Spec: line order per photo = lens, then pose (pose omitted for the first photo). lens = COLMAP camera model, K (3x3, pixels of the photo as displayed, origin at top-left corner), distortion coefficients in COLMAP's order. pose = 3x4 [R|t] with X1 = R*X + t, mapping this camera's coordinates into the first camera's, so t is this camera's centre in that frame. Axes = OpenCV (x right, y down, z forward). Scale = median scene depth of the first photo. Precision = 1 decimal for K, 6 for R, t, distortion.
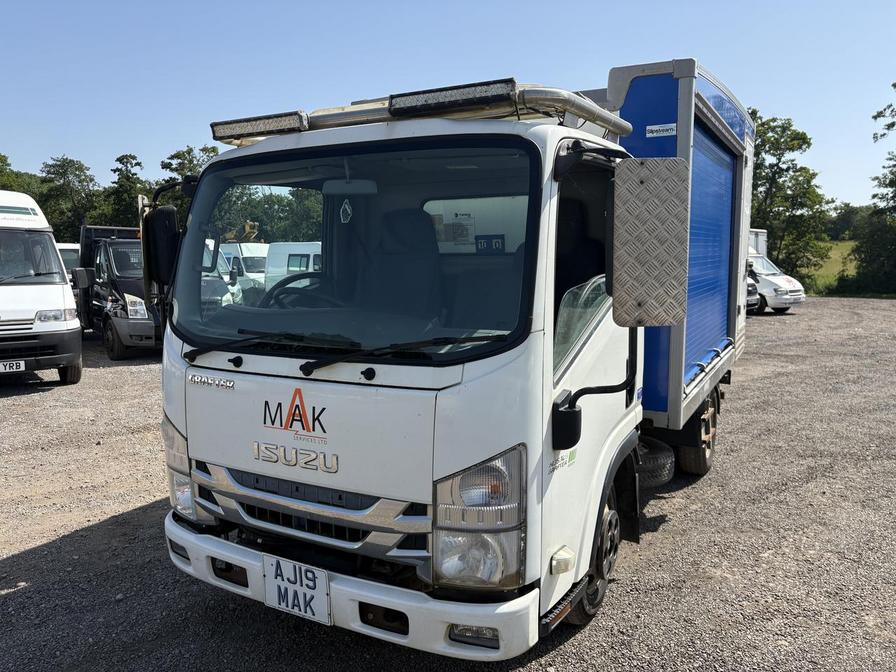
lens RADIAL K [[676.2, 0, 446.7], [0, 676.2, 331.3], [0, 0, 1]] dist [0.028648, -0.026968]
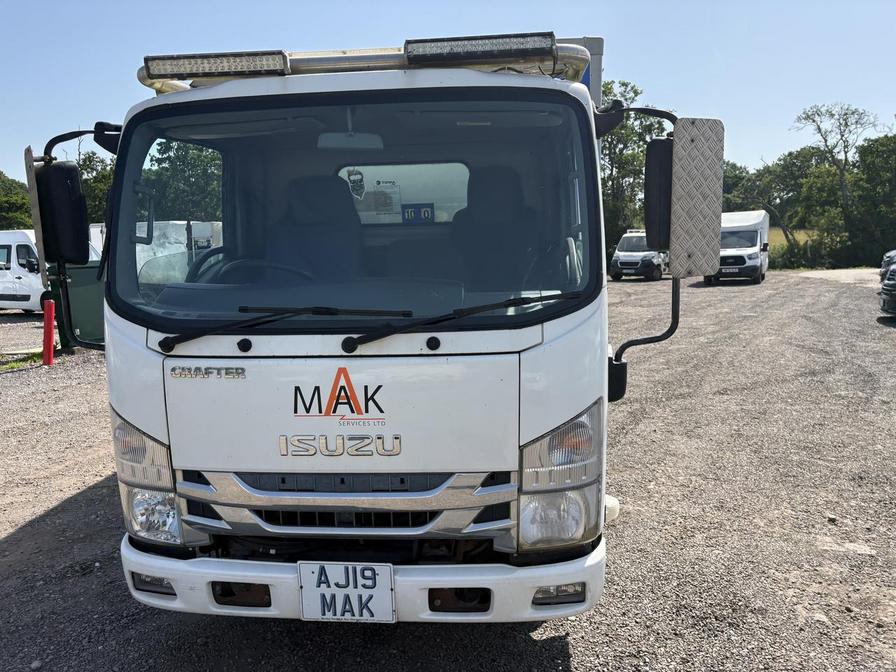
lens RADIAL K [[676.2, 0, 448.9], [0, 676.2, 338.8], [0, 0, 1]] dist [0.028648, -0.026968]
pose [[0.918765, -0.074155, 0.387778, -0.415613], [0.063281, 0.997163, 0.040755, 0.019278], [-0.389700, -0.012905, 0.920851, 0.131329]]
